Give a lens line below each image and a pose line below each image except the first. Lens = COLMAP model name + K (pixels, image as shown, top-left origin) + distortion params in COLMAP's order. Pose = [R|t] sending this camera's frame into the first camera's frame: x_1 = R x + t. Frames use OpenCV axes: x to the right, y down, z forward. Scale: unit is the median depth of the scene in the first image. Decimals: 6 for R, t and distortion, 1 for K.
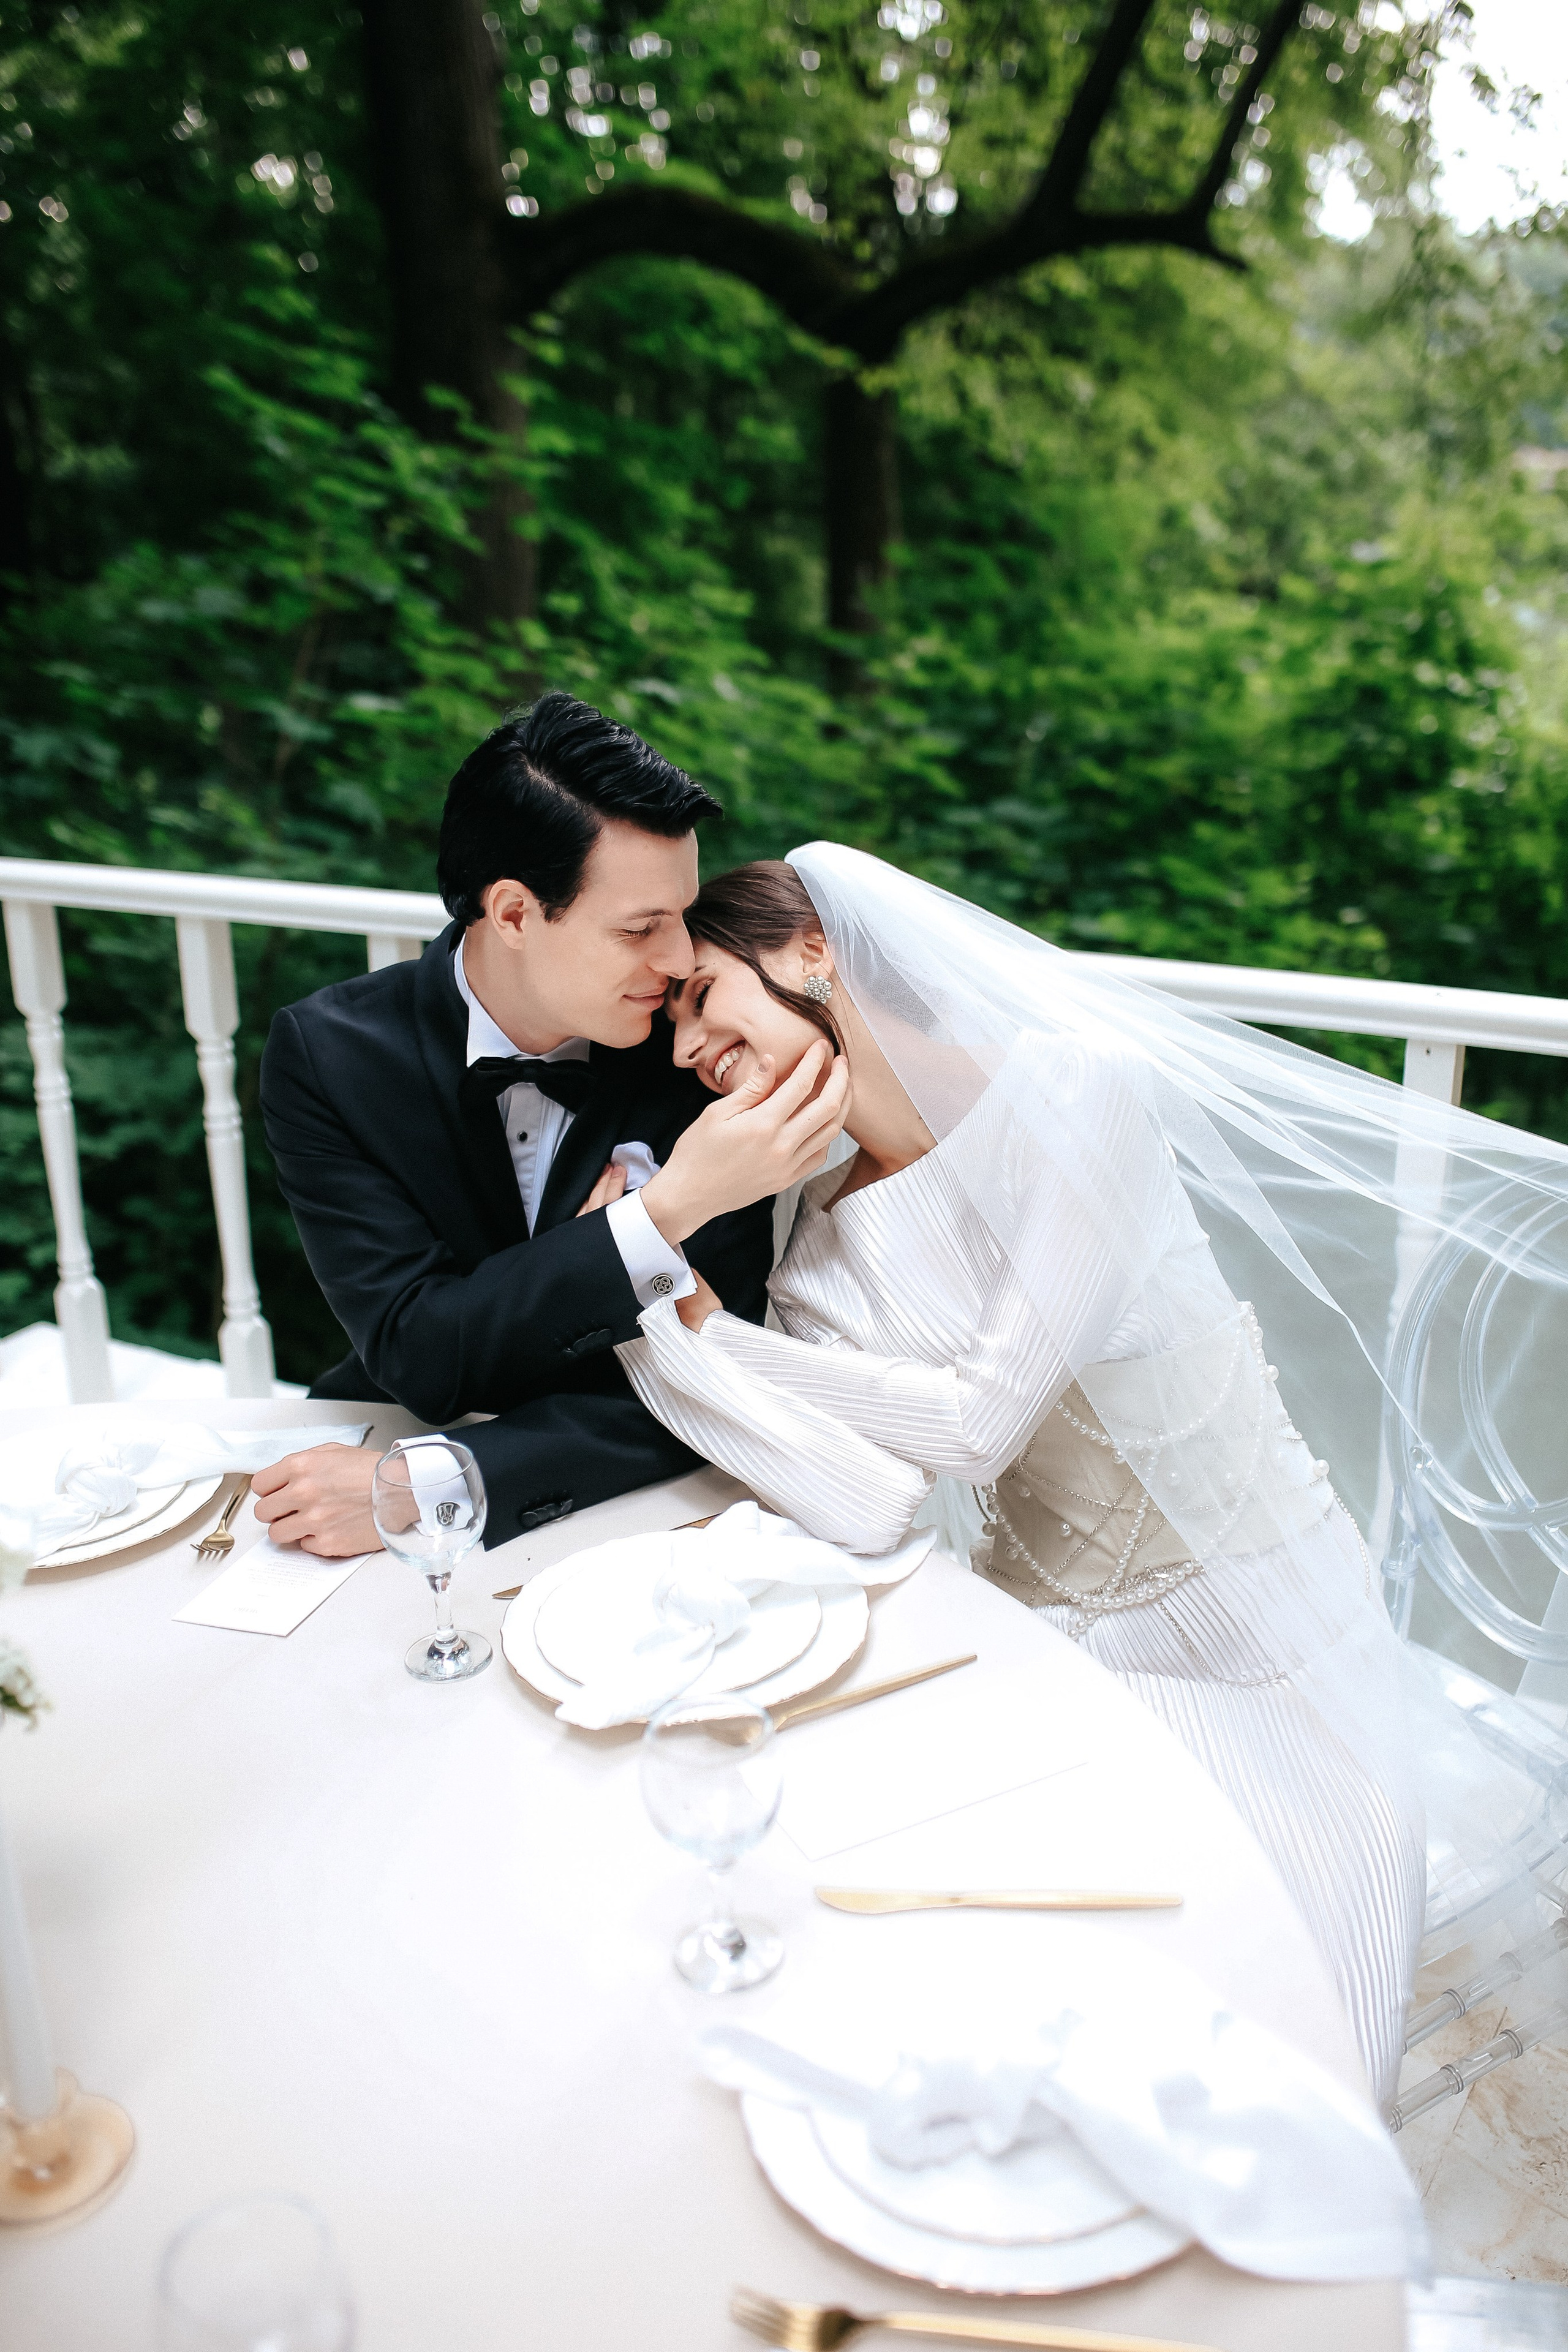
lens RADIAL K [[2351.2, 0, 783.6], [0, 2351.2, 1175.2], [0, 0, 1]] dist [-0.000740, 0.001800]
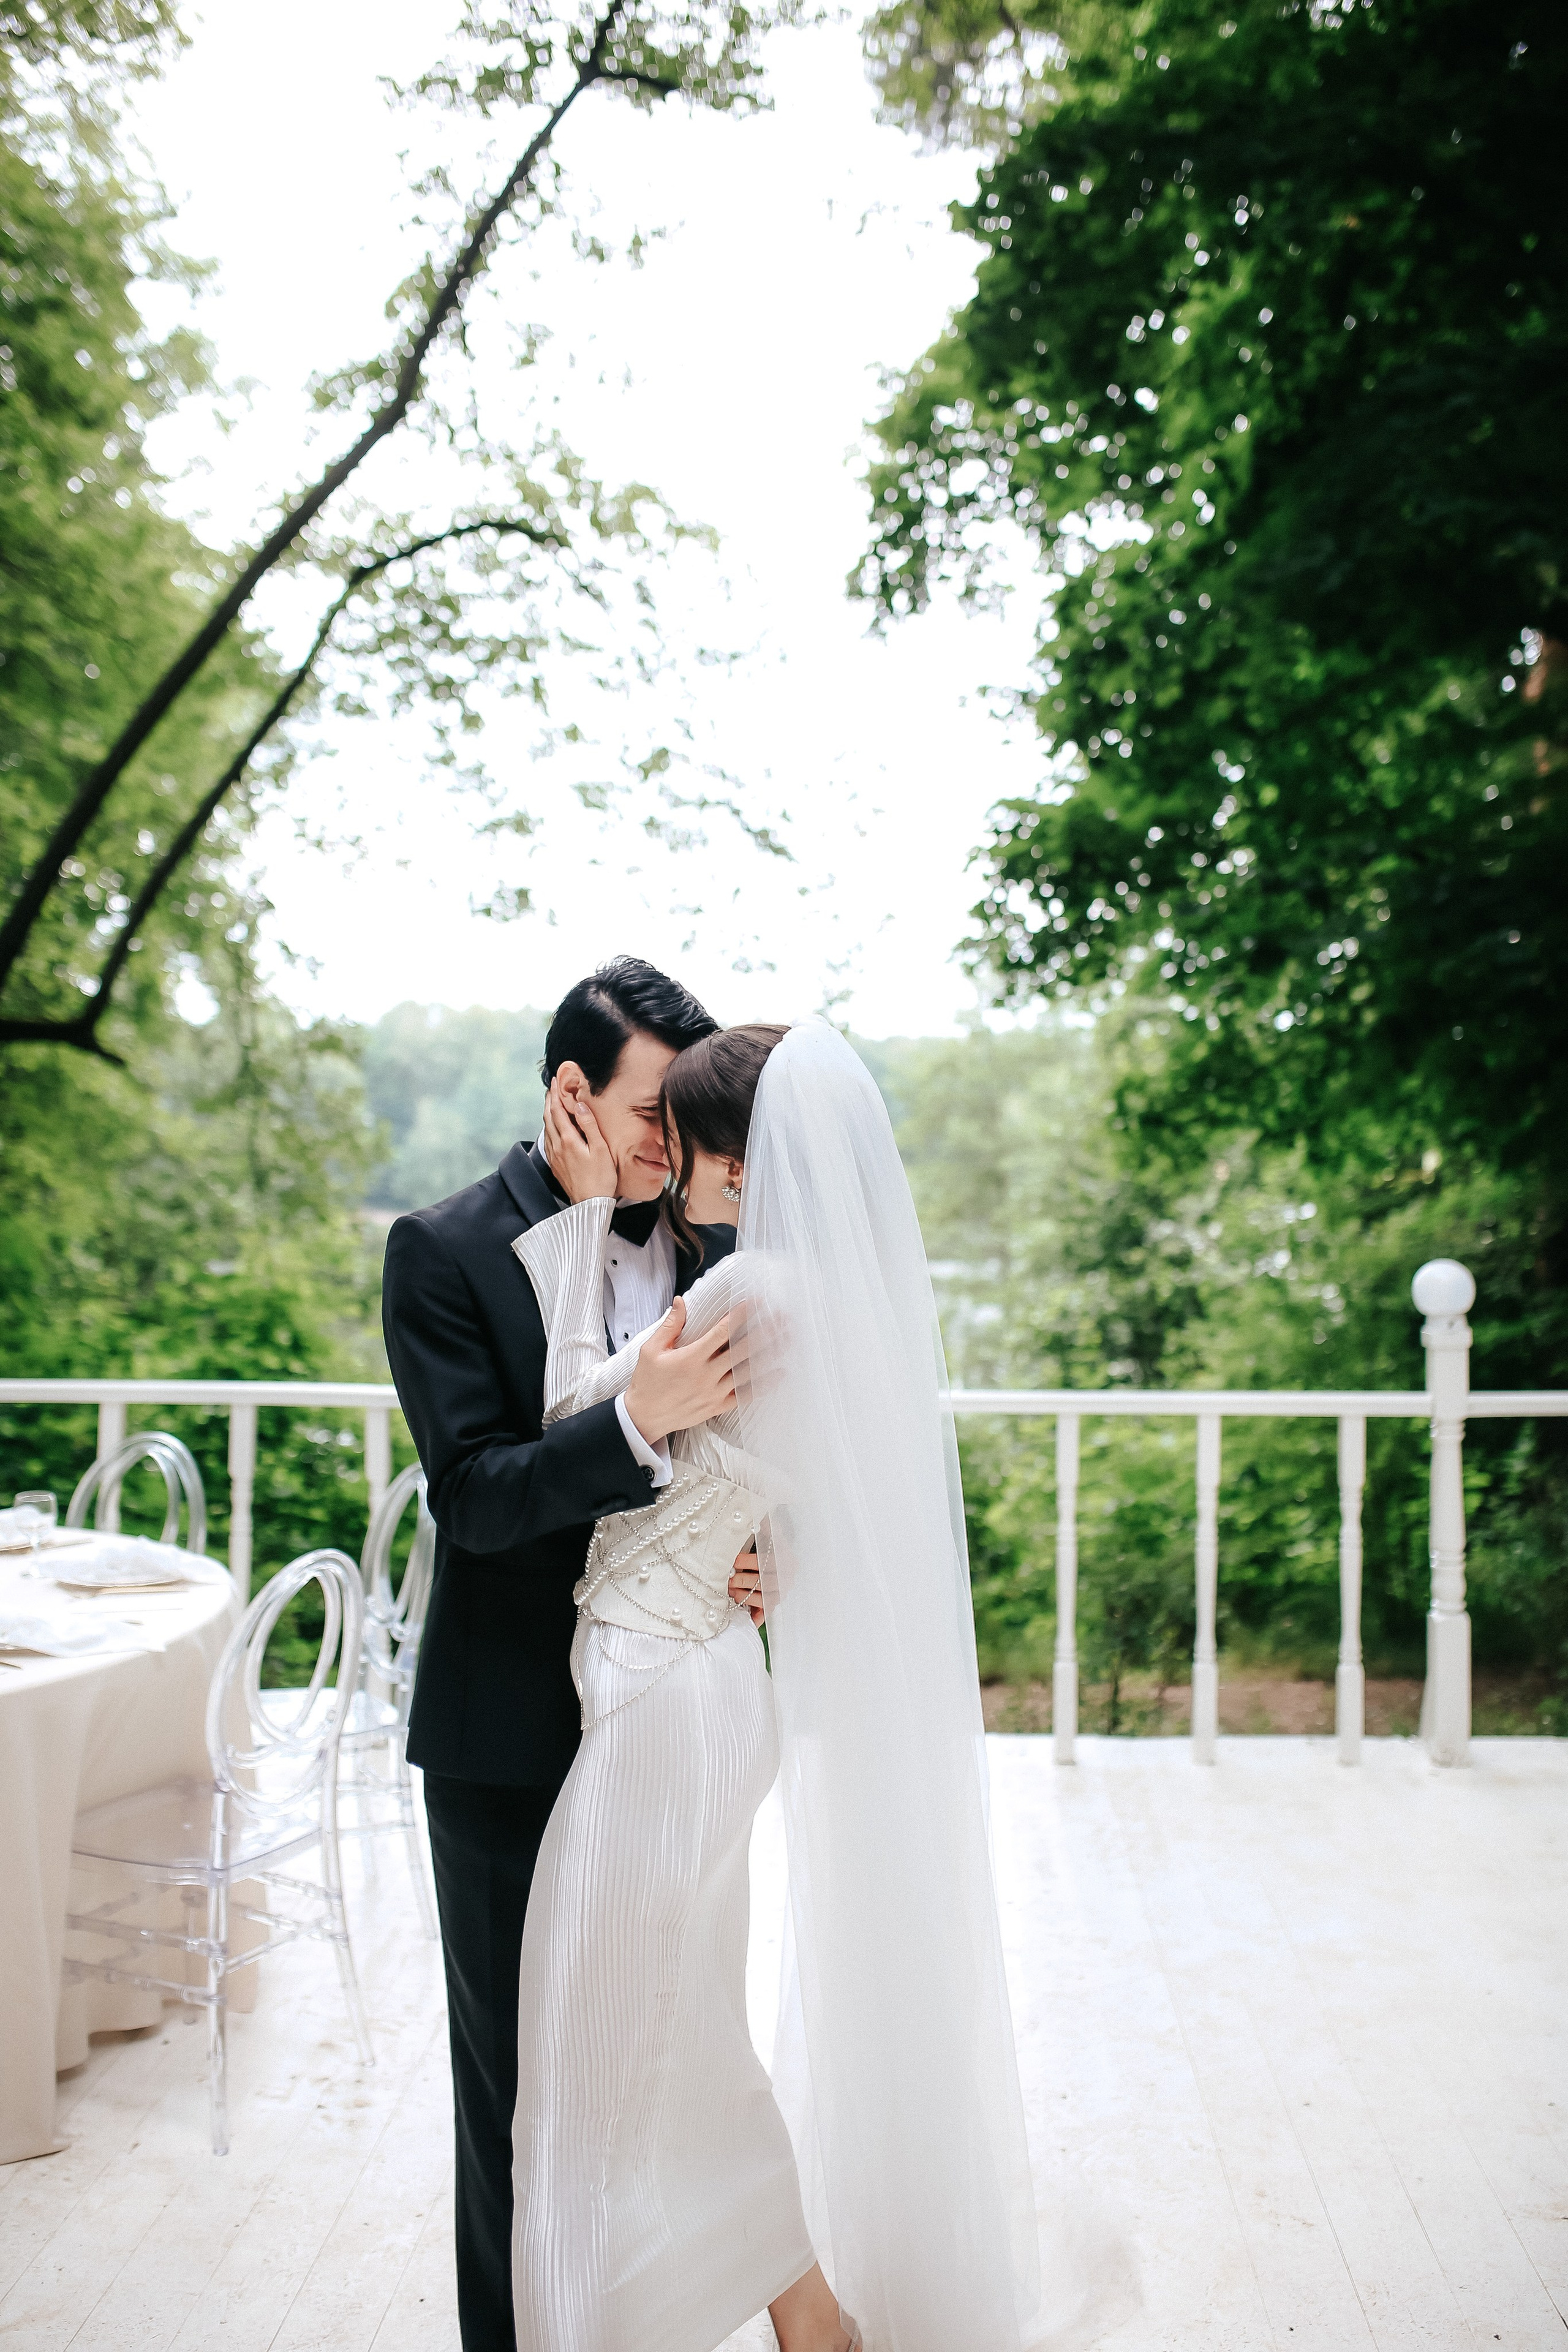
lens RADIAL K [[2293.1, 0, 784.0], [0, 2293.1, 1176.0], [0, 0, 1]] dist [-0.042653, 0.002911]
pose [[0.889836, 0.032040, 0.455155, -0.054904], [0.109373, 0.953472, -0.280943, 0.079712], [-0.442979, 0.299775, 0.844929, -0.236276]]
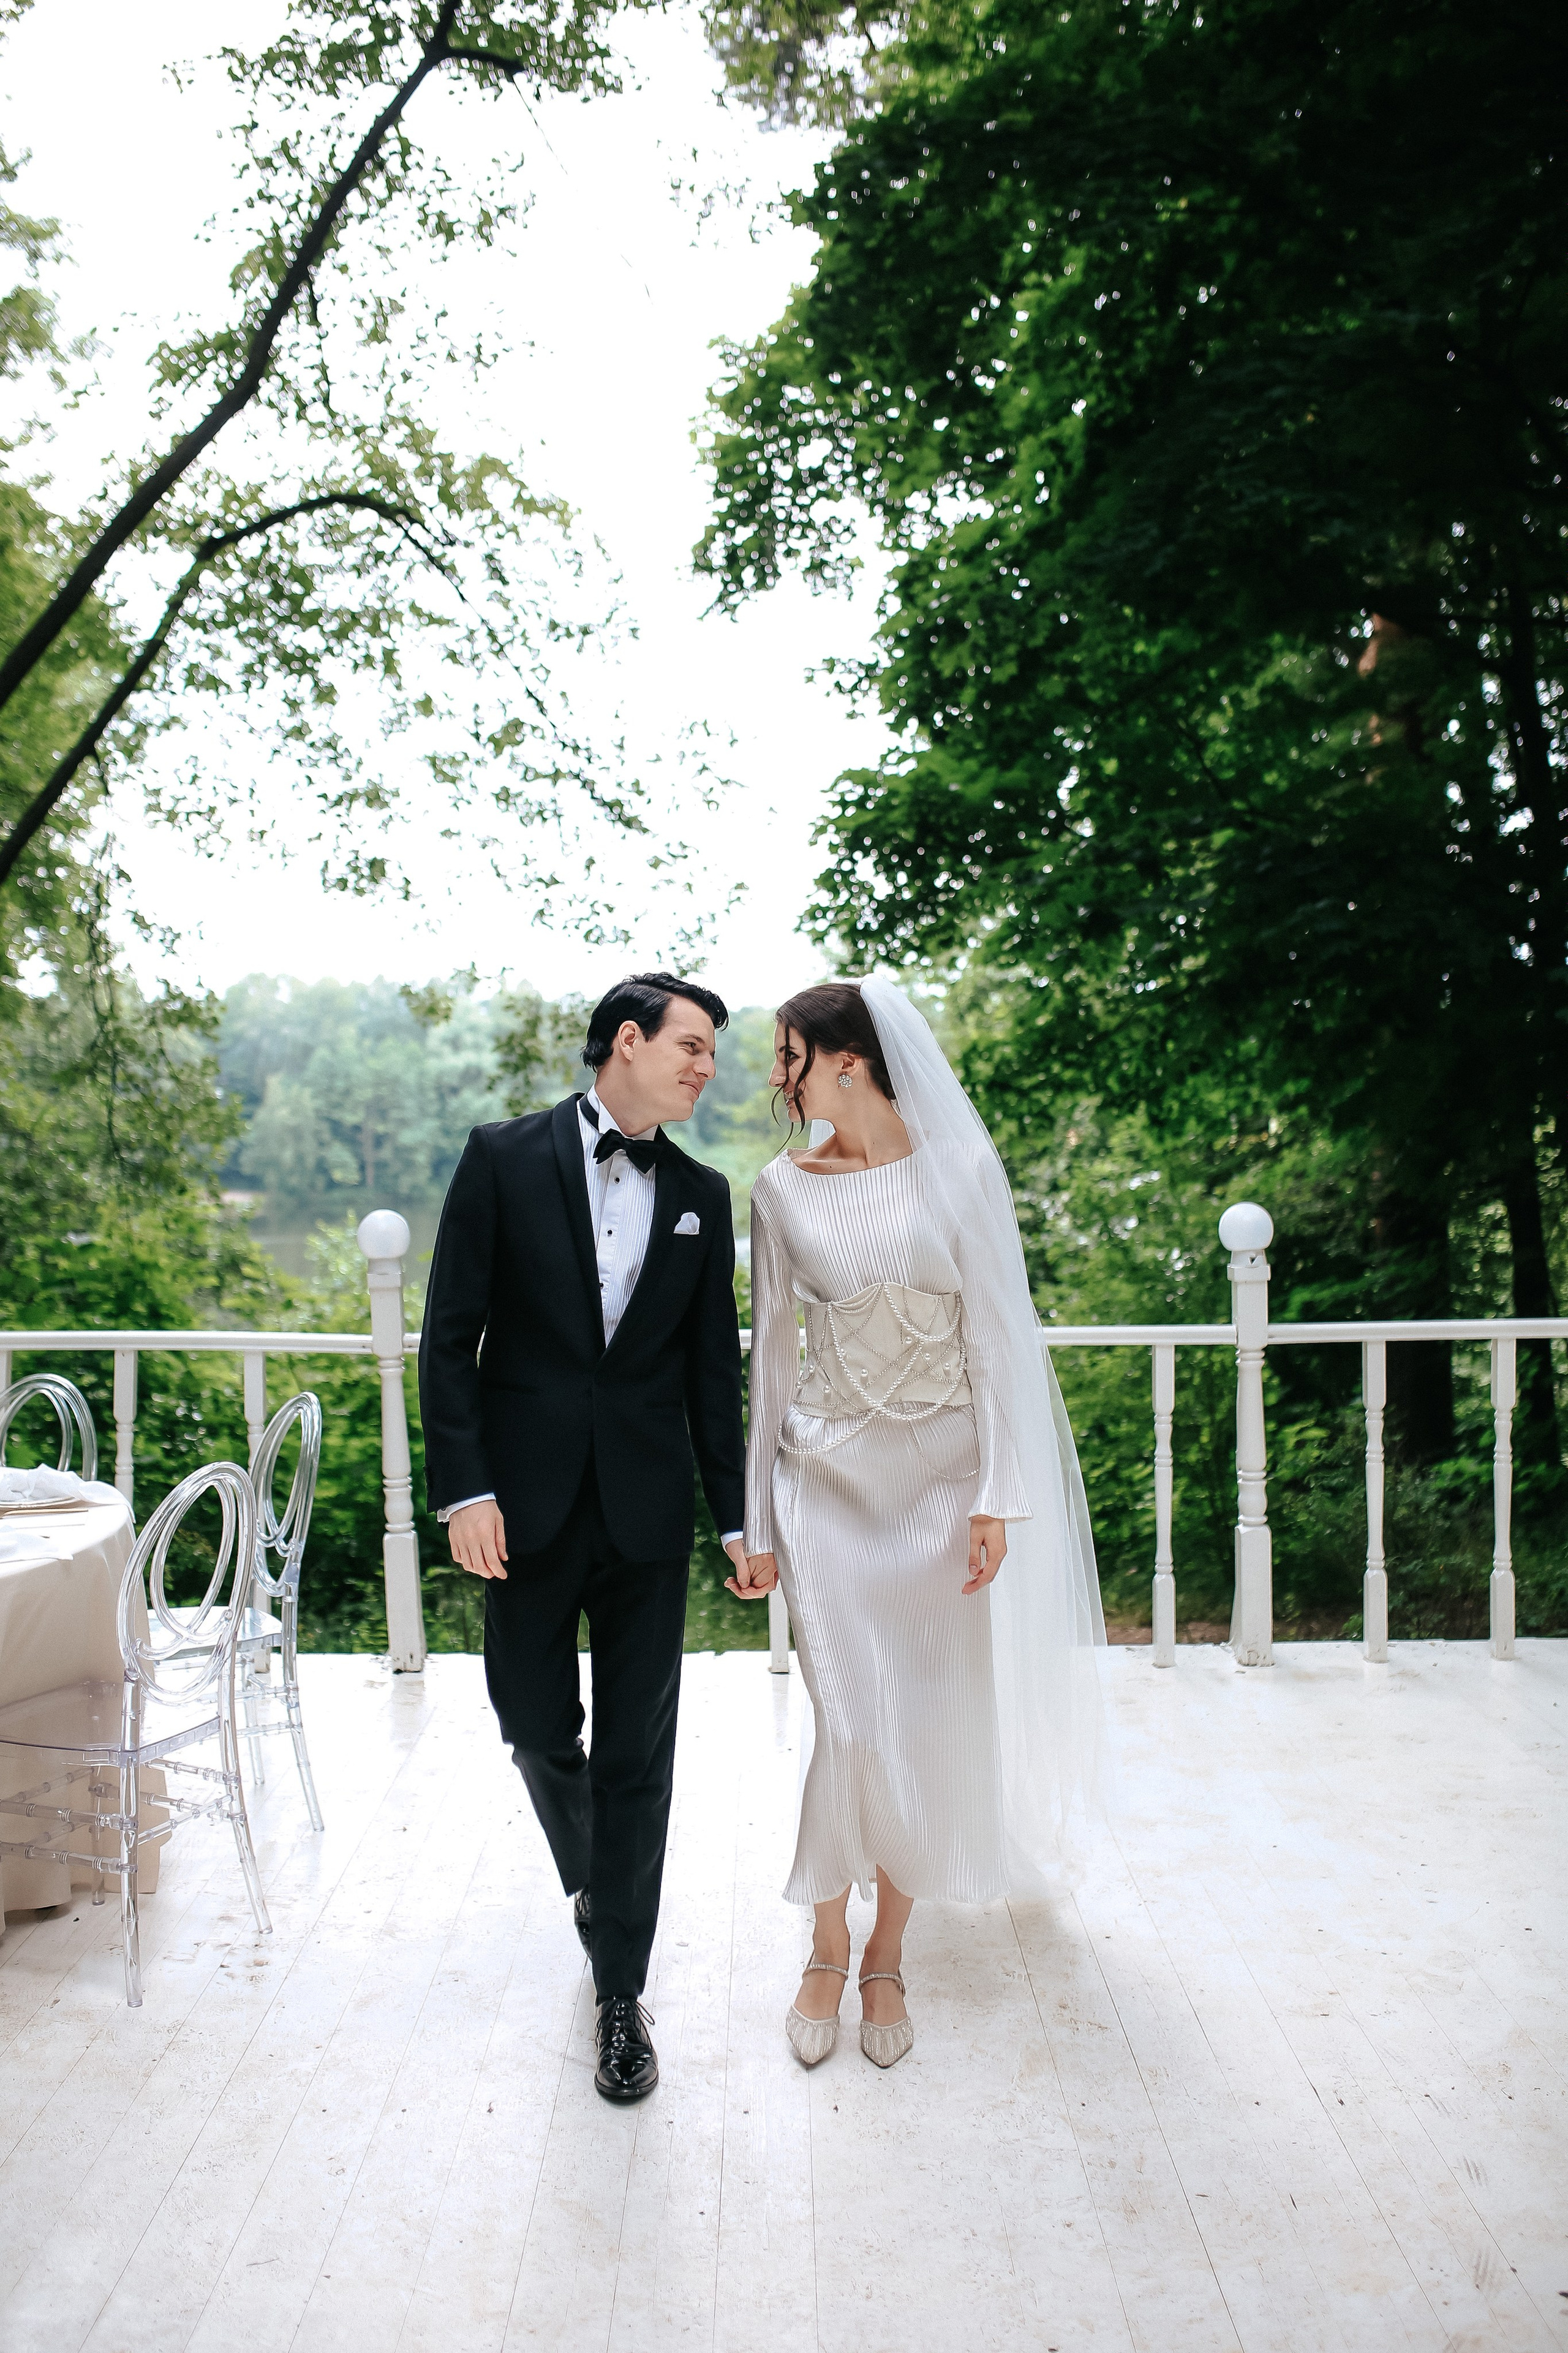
lens RADIAL K [[2293.8, 0, 784.0], [0, 2293.8, 1176.5], [0, 0, 1]] dist [-0.042653, 0.002911]
pose [[0.859667, 0.017740, 0.510547, -0.064955], [0.135320, 0.955789, -0.261065, 0.088918], [-0.492606, 0.293516, 0.819260, -0.255058]]
